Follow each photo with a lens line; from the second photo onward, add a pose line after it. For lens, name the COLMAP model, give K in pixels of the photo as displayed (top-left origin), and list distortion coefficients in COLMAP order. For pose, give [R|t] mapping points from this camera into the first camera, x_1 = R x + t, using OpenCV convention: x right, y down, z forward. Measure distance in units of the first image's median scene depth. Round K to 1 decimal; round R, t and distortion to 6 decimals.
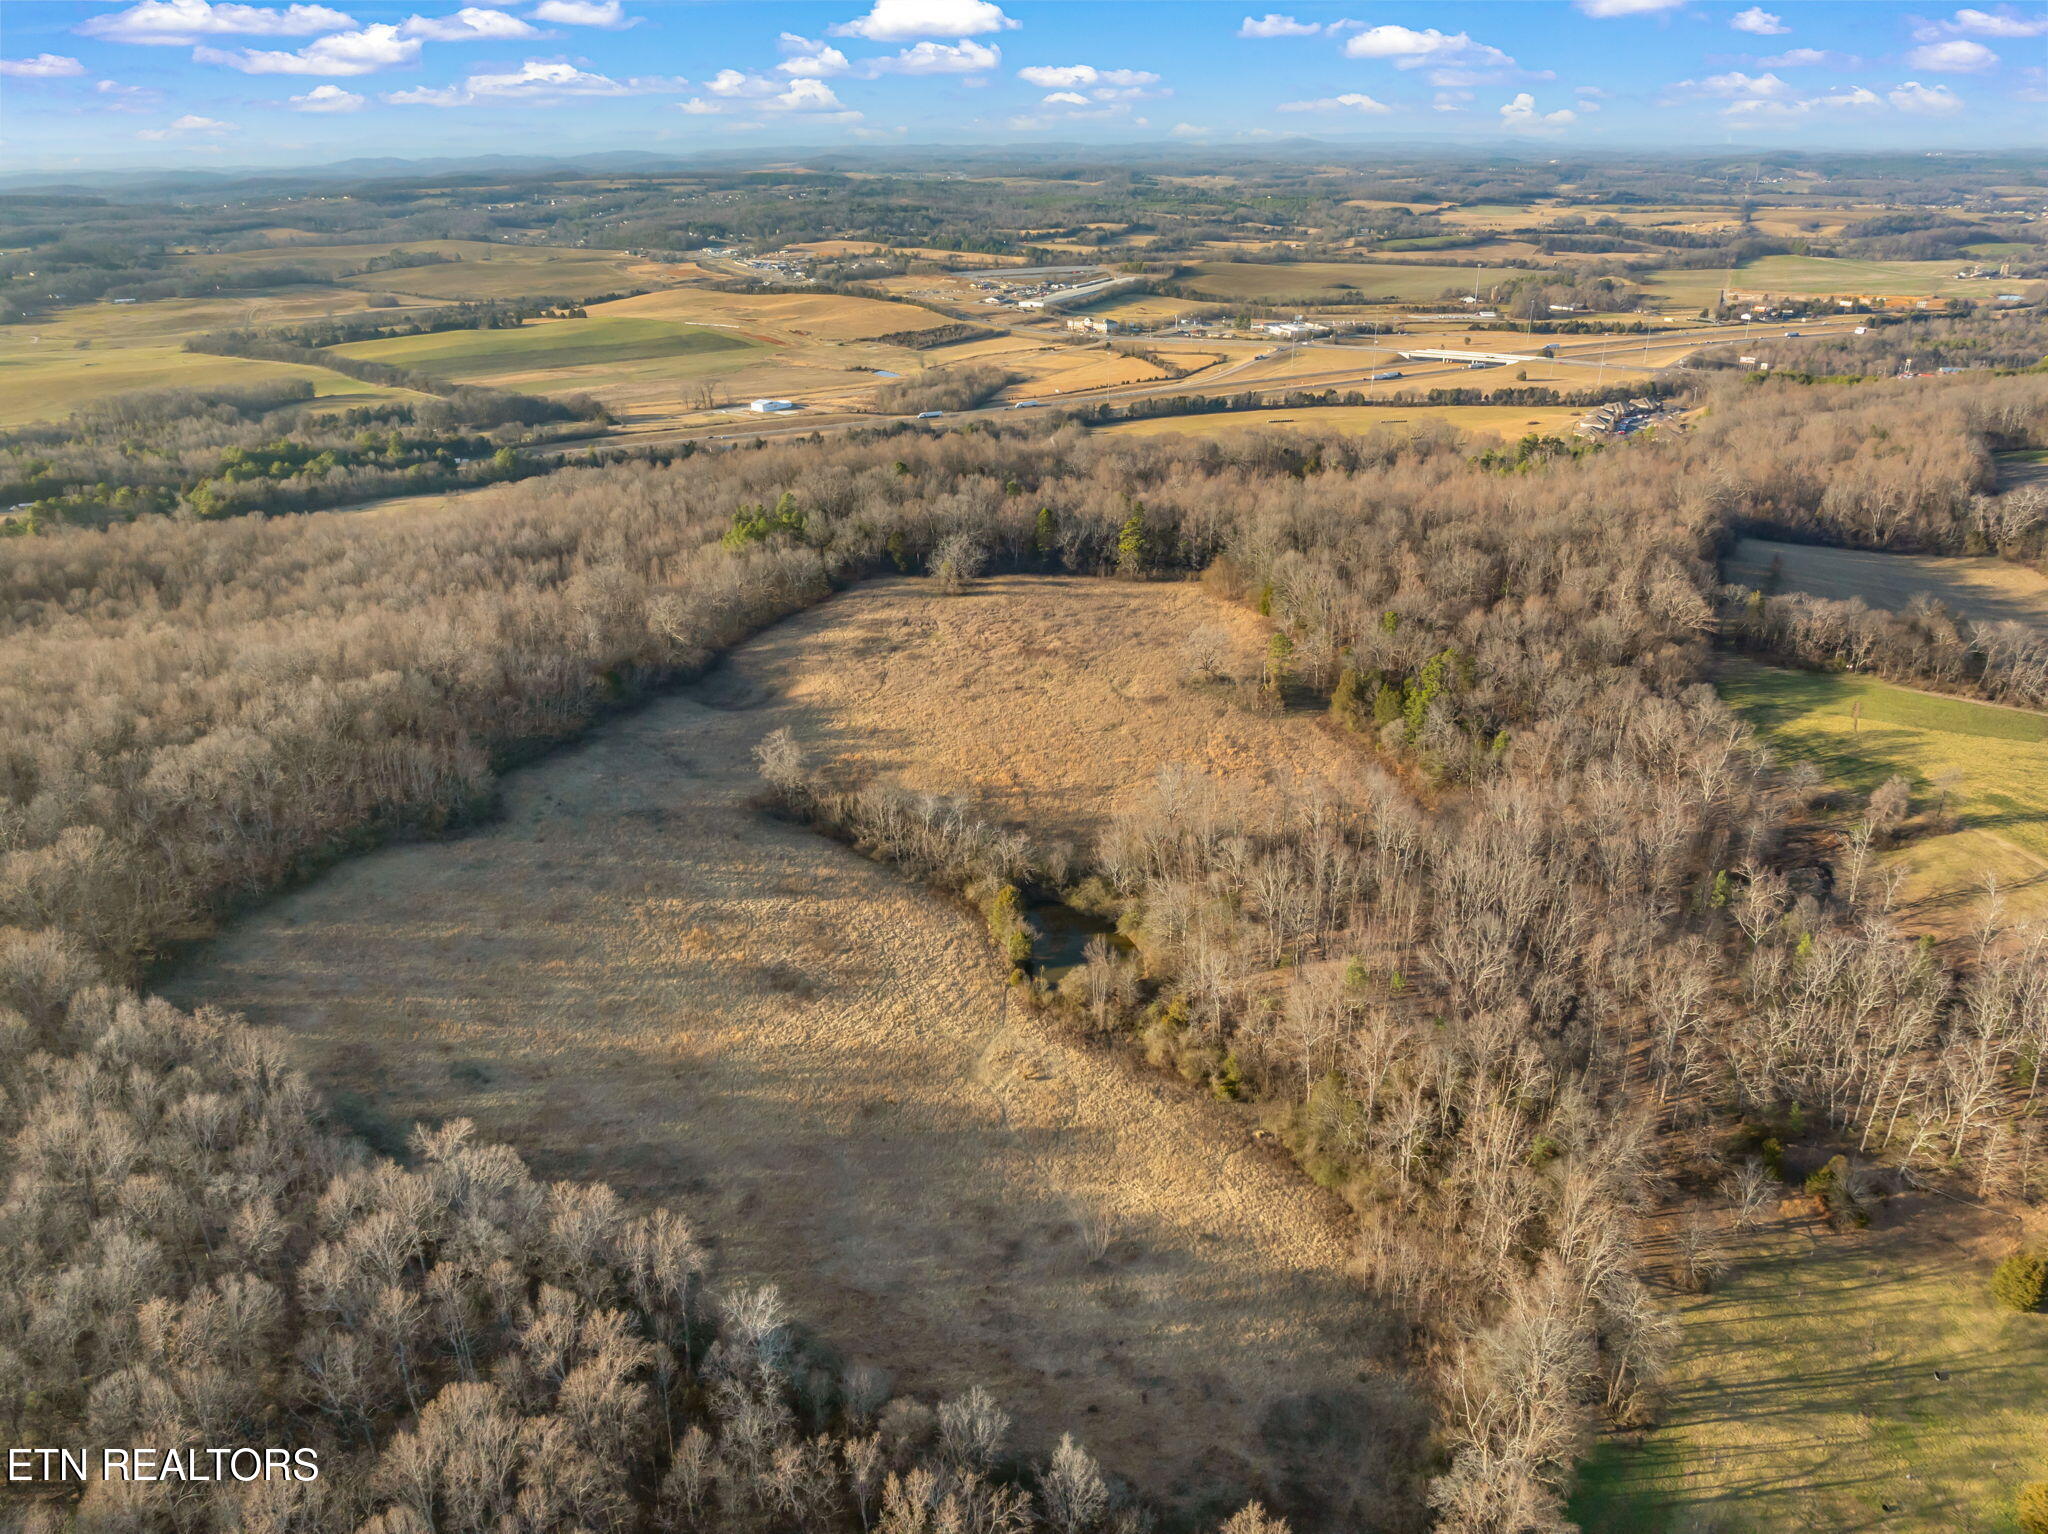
lens RADIAL K [[1436.1, 0, 1035.8], [0, 1436.1, 758.4], [0, 0, 1]] dist [-0.040032, -0.003357]
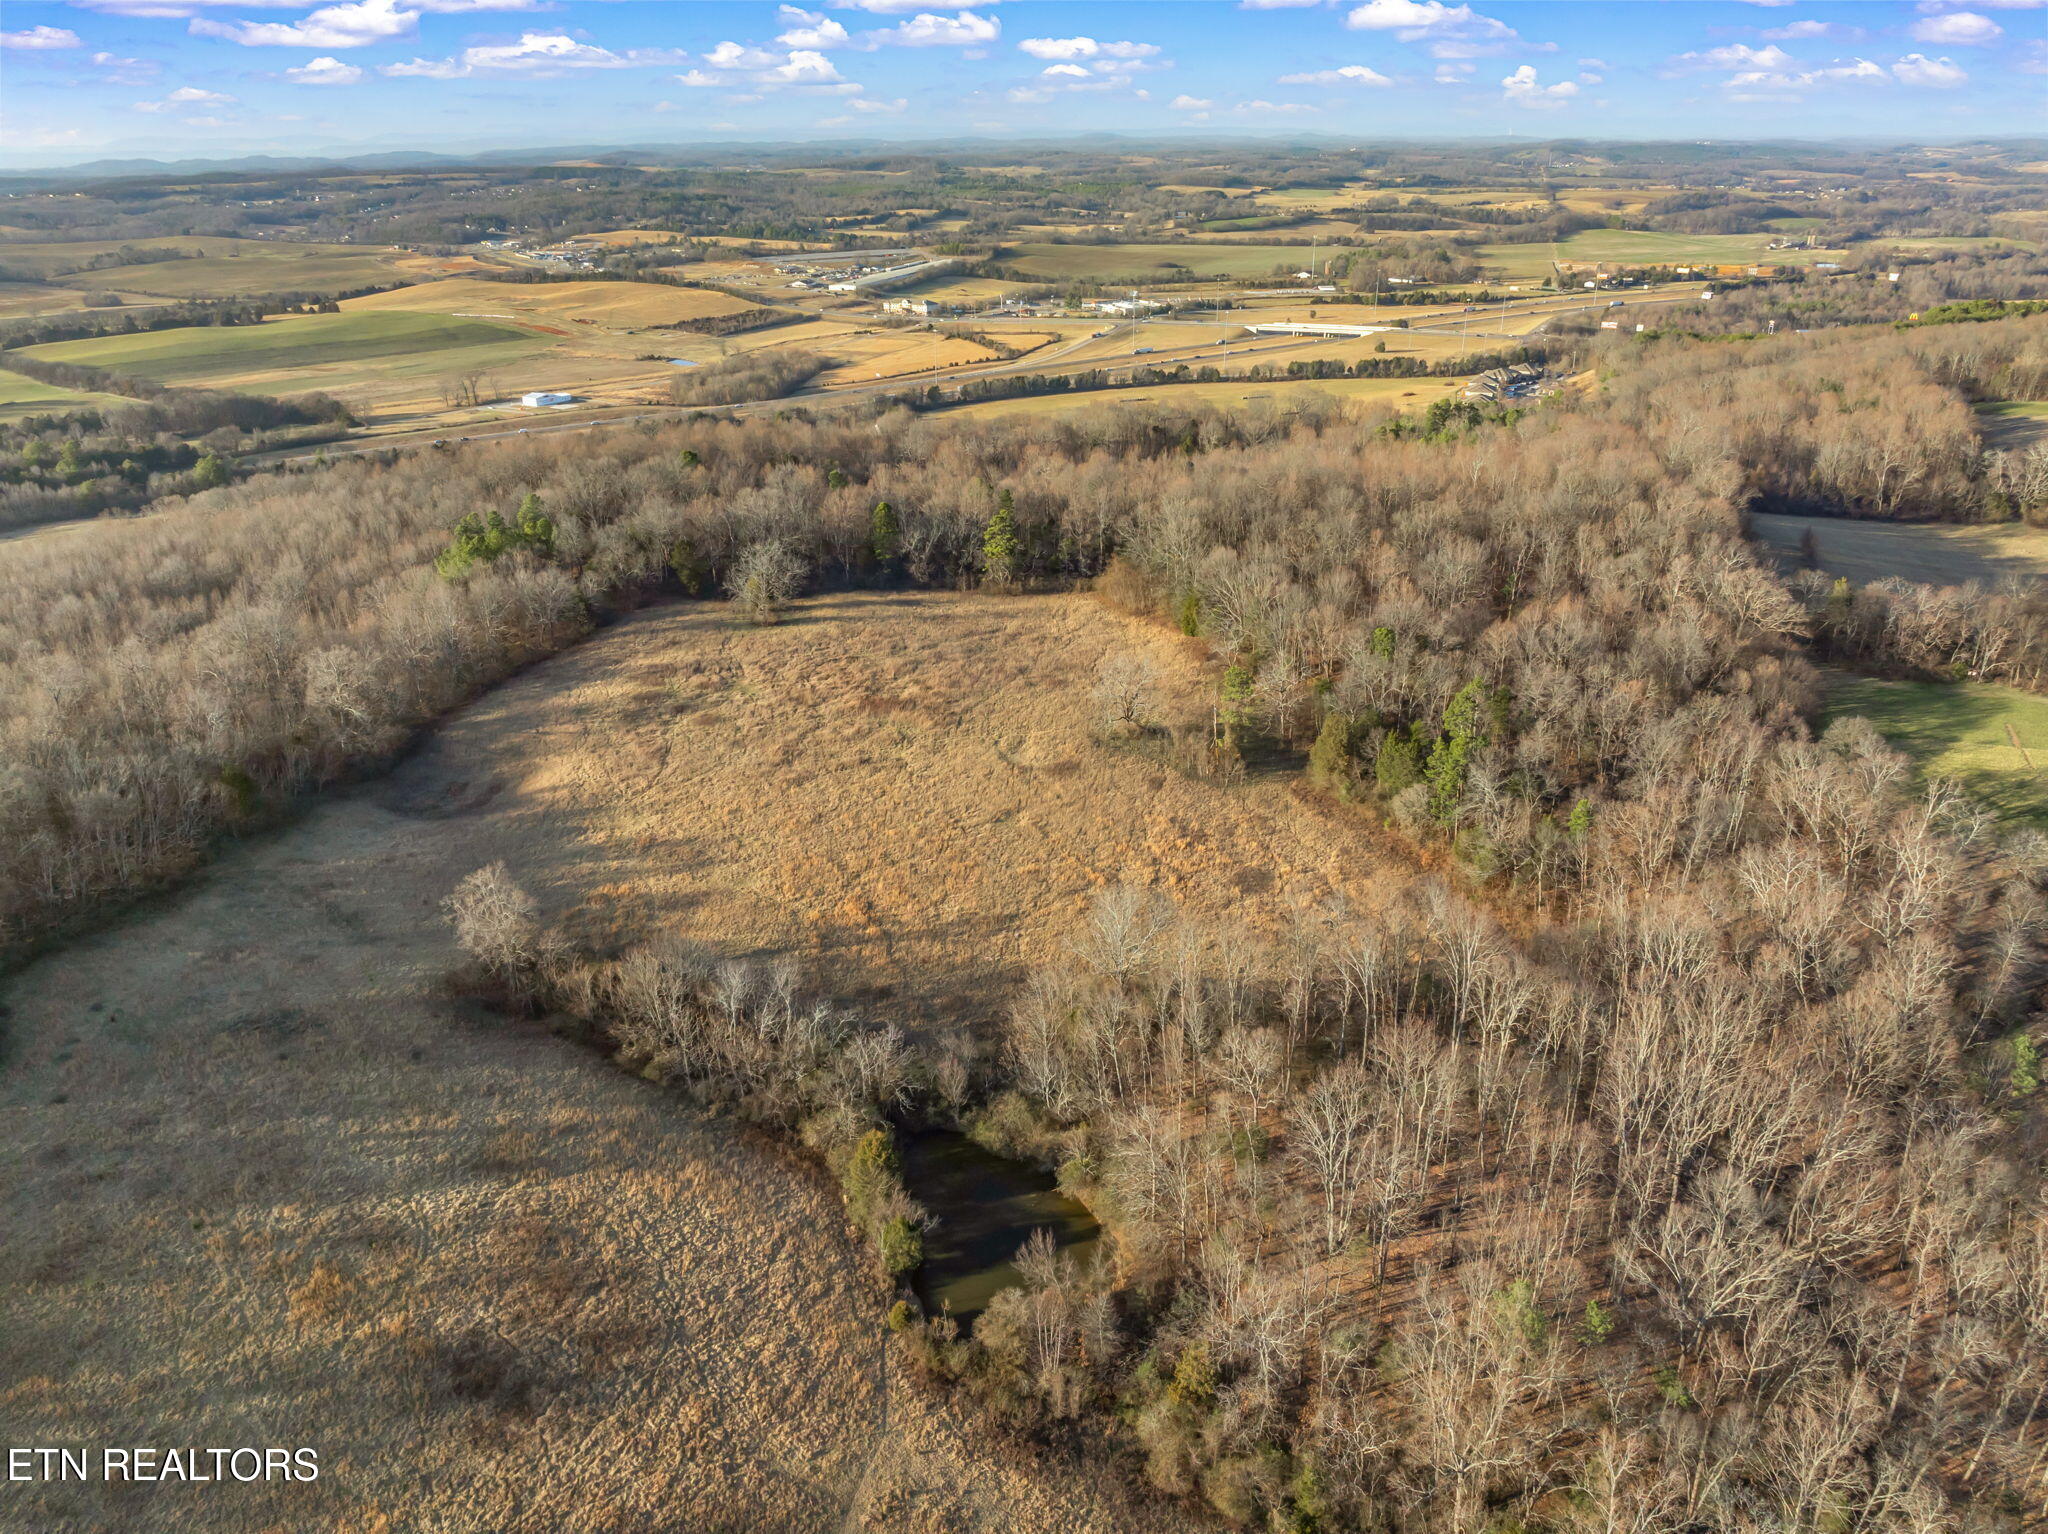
lens RADIAL K [[1436.1, 0, 1035.8], [0, 1436.1, 758.4], [0, 0, 1]] dist [-0.040032, -0.003357]
pose [[0.991838, -0.053708, 0.115640, -0.002698], [0.053654, 0.998553, 0.003586, -0.013282], [-0.115665, 0.002648, 0.993285, 0.083890]]
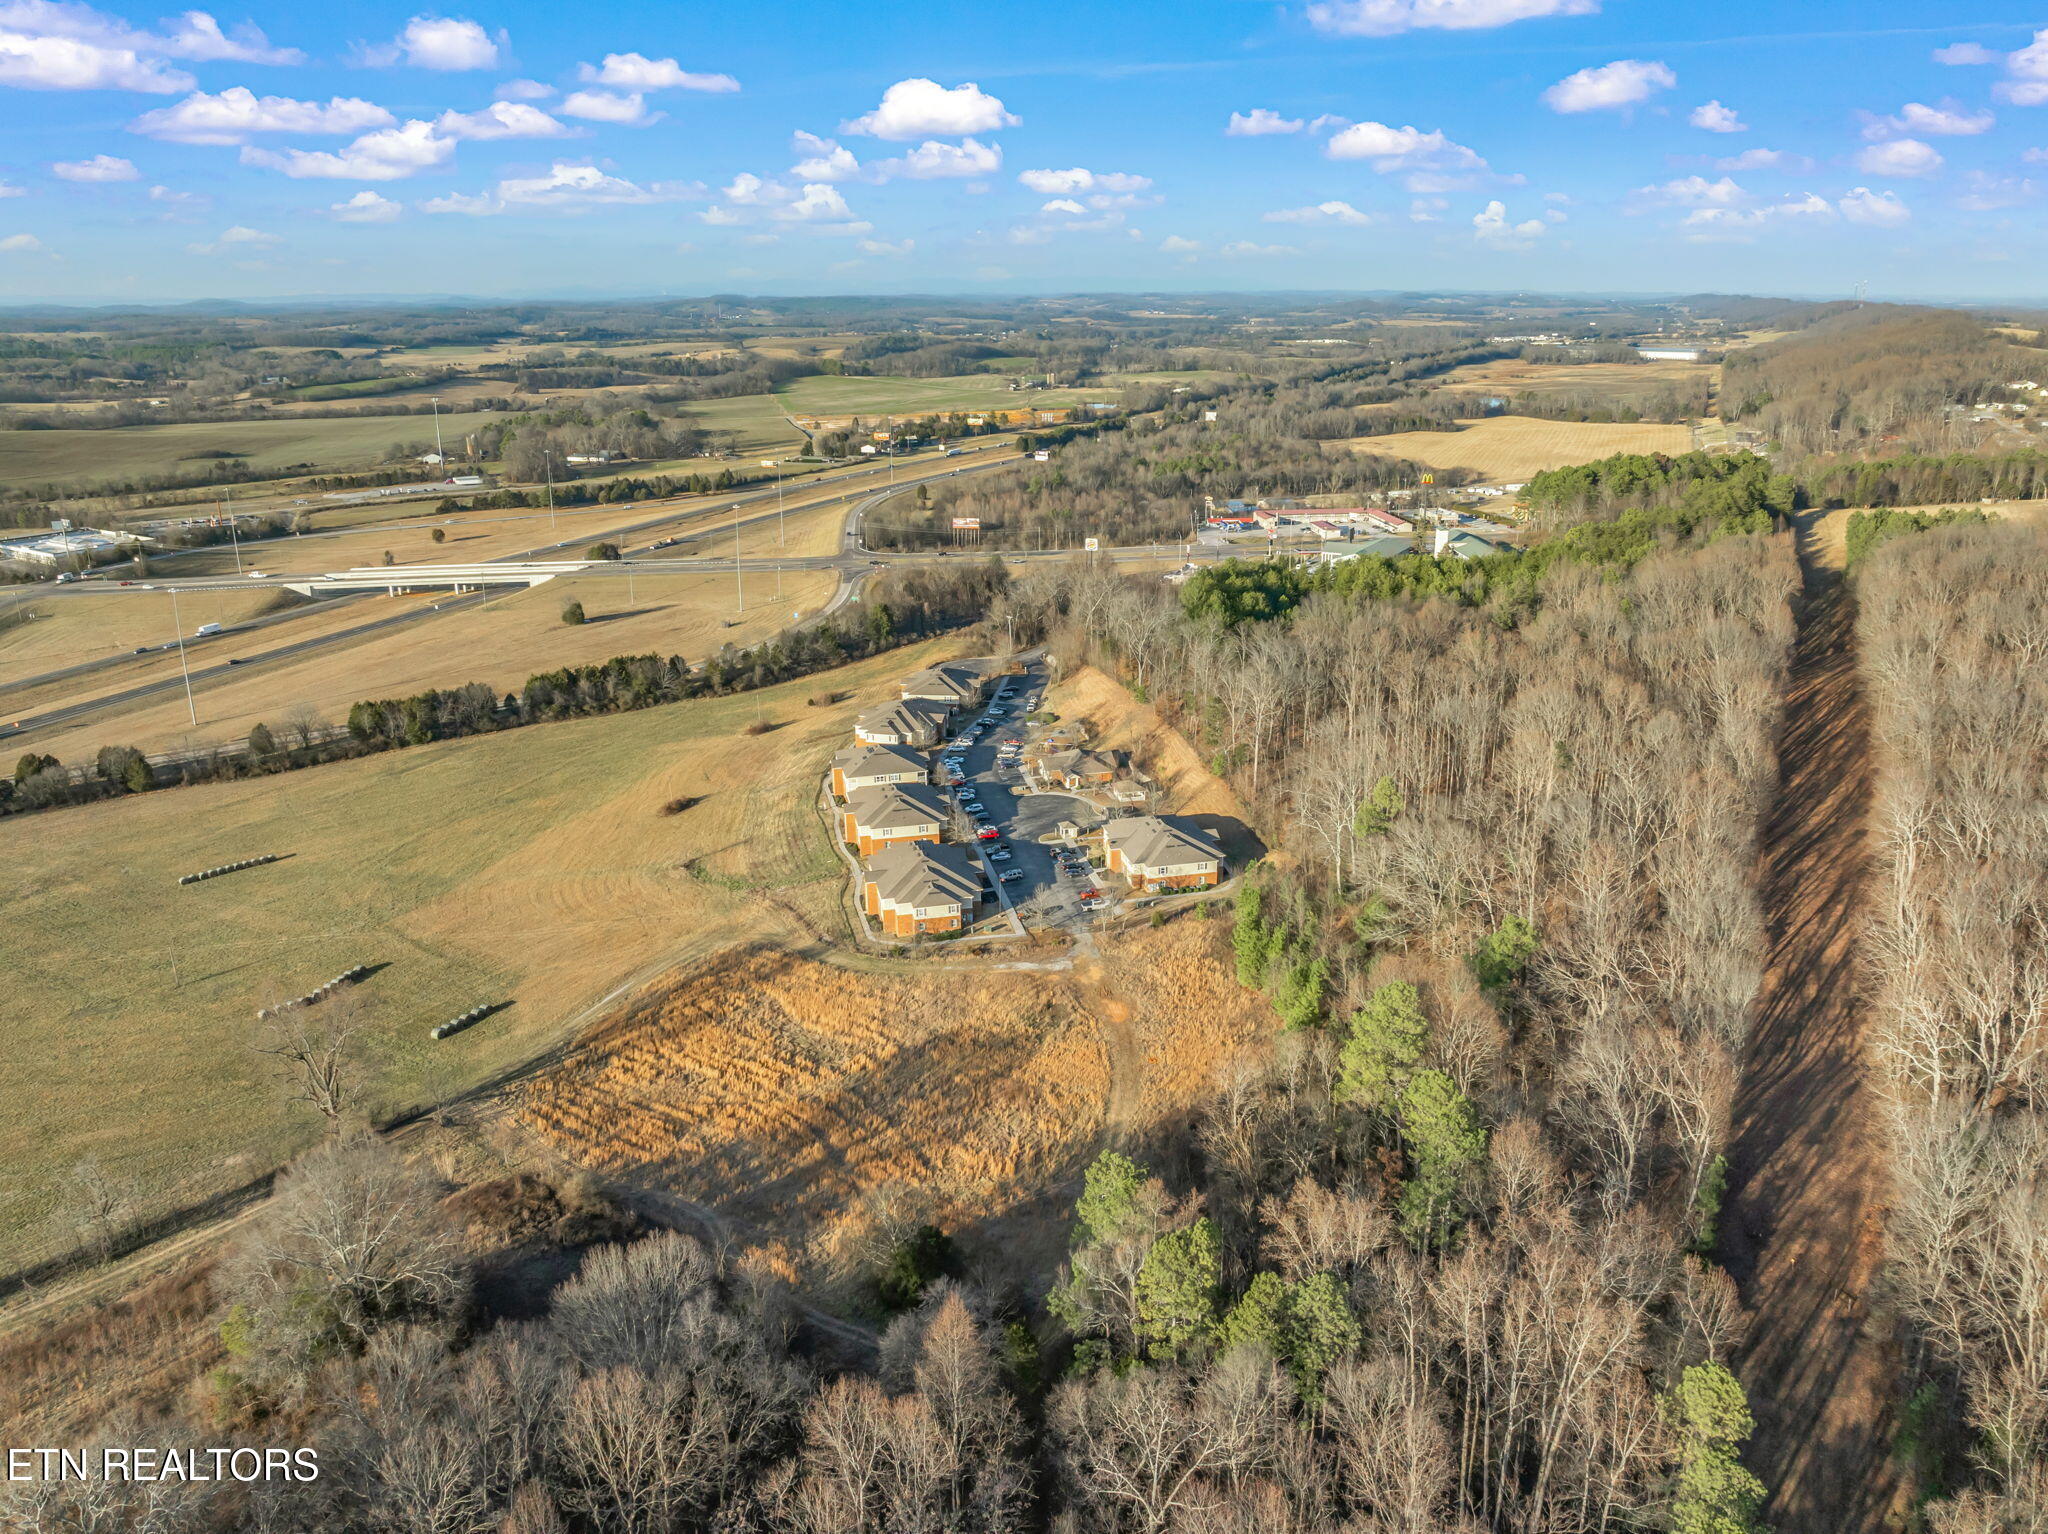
lens RADIAL K [[1436.1, 0, 1035.8], [0, 1436.1, 758.4], [0, 0, 1]] dist [-0.040032, -0.003357]
pose [[0.784623, -0.188471, 0.590632, 0.146699], [0.247206, 0.968771, -0.019264, -0.145574], [-0.568556, 0.161123, 0.806711, 0.455891]]
